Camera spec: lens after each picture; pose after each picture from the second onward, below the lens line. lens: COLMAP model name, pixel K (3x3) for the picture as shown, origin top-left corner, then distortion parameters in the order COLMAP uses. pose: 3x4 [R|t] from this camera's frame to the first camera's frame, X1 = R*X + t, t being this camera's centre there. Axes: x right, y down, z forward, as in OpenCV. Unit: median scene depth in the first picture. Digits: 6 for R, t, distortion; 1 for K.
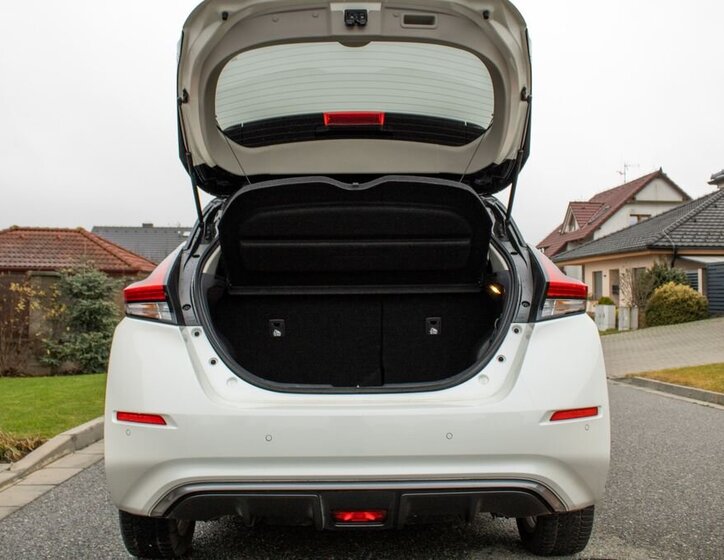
lens RADIAL K [[796.5, 0, 362.0], [0, 796.5, 280.0], [0, 0, 1]] dist [-0.009142, 0.009328]
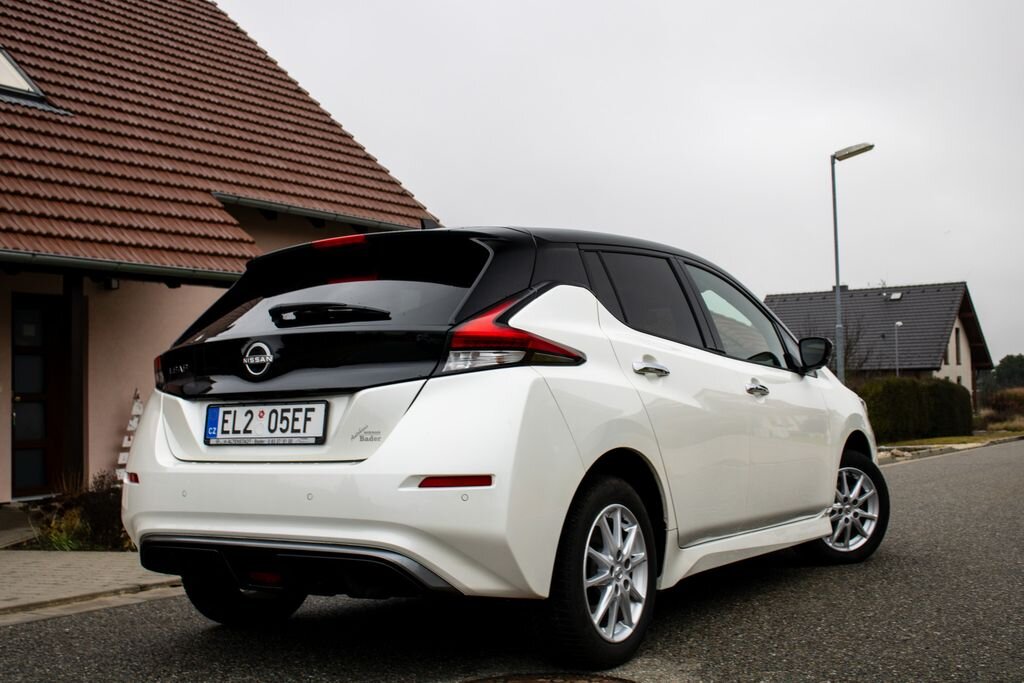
lens RADIAL K [[1215.8, 0, 512.0], [0, 1215.8, 341.5], [0, 0, 1]] dist [-0.195086, -0.005208]
pose [[0.800964, -0.056385, -0.596051, 0.105947], [0.040397, 0.998376, -0.040159, 0.006960], [0.597348, 0.008087, 0.801942, -0.001213]]
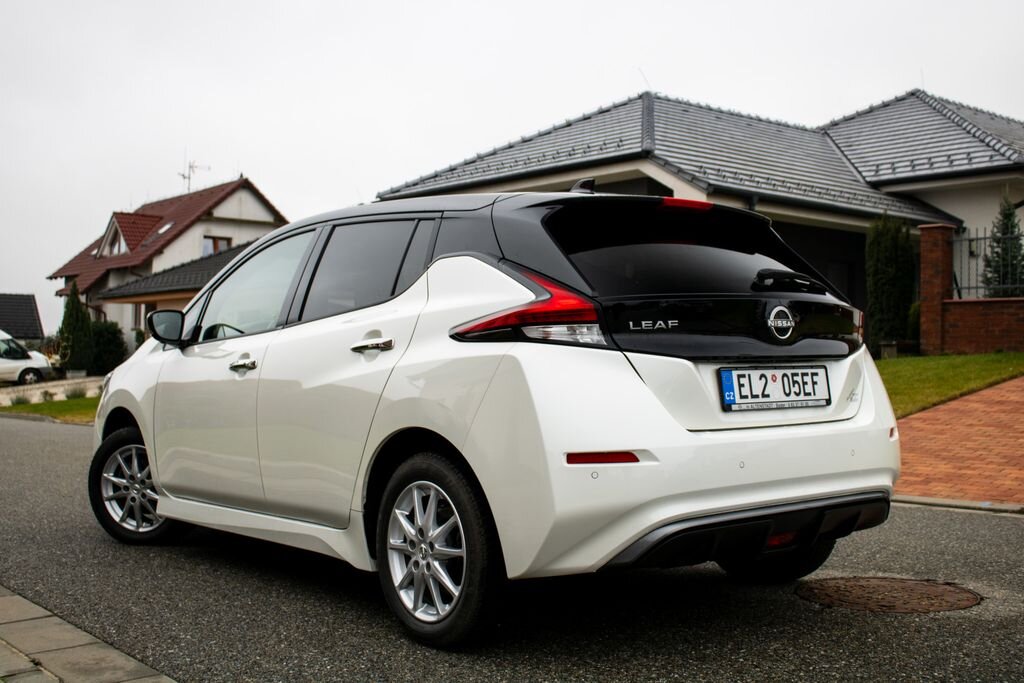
lens RADIAL K [[1165.2, 0, 512.0], [0, 1165.2, 341.5], [0, 0, 1]] dist [-0.017575, -0.007820]
pose [[0.778418, 0.006034, 0.627718, -0.108629], [-0.012213, 0.999910, 0.005534, 0.004005], [-0.627628, -0.011974, 0.778421, 0.007776]]
